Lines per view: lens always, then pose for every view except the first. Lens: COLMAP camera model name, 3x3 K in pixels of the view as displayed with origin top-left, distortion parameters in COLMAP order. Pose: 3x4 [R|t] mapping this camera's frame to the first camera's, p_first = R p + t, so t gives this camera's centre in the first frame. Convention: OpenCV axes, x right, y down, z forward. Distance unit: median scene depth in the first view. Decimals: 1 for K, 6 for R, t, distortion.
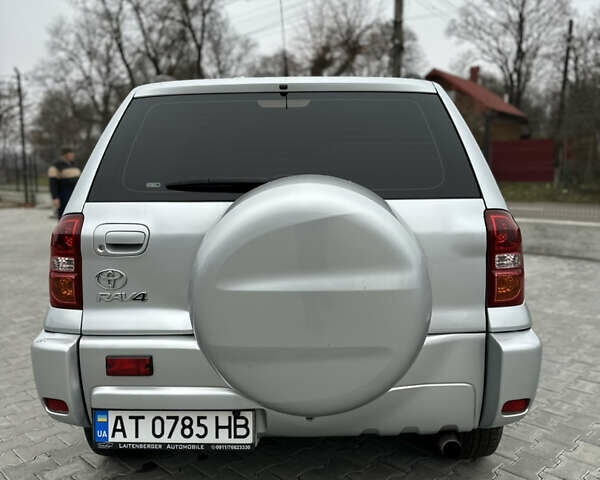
lens RADIAL K [[593.7, 0, 292.0], [0, 593.7, 239.2], [0, 0, 1]] dist [0.031596, -0.011556]
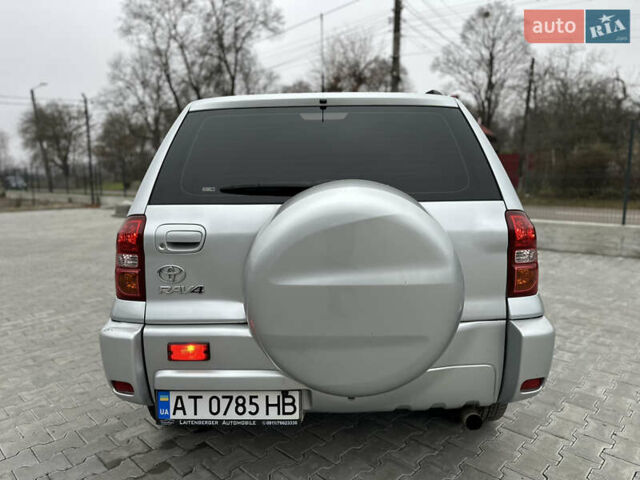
lens RADIAL K [[471.6, 0, 318.7], [0, 471.6, 241.2], [0, 0, 1]] dist [0.004674, -0.000379]
pose [[0.999602, -0.002214, 0.028112, -0.027958], [0.001731, 0.999851, 0.017192, -0.004380], [-0.028146, -0.017137, 0.999457, 0.060150]]
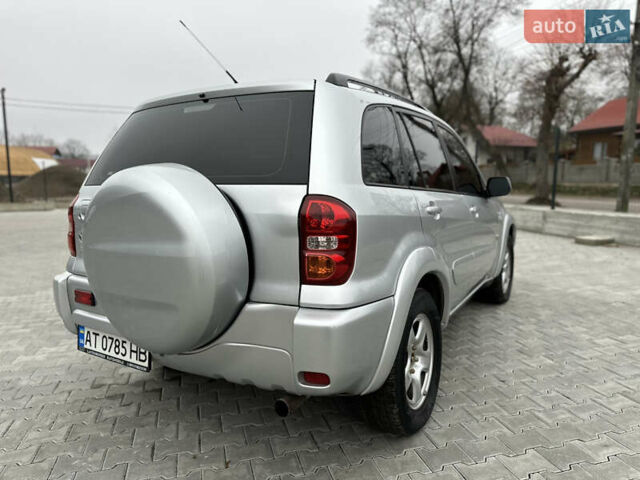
lens RADIAL K [[471.6, 0, 318.7], [0, 471.6, 241.2], [0, 0, 1]] dist [0.004674, -0.000379]
pose [[0.862137, 0.062201, -0.502842, 0.406079], [-0.051601, 0.998055, 0.034986, 0.002539], [0.504040, -0.004216, 0.863670, 0.148184]]
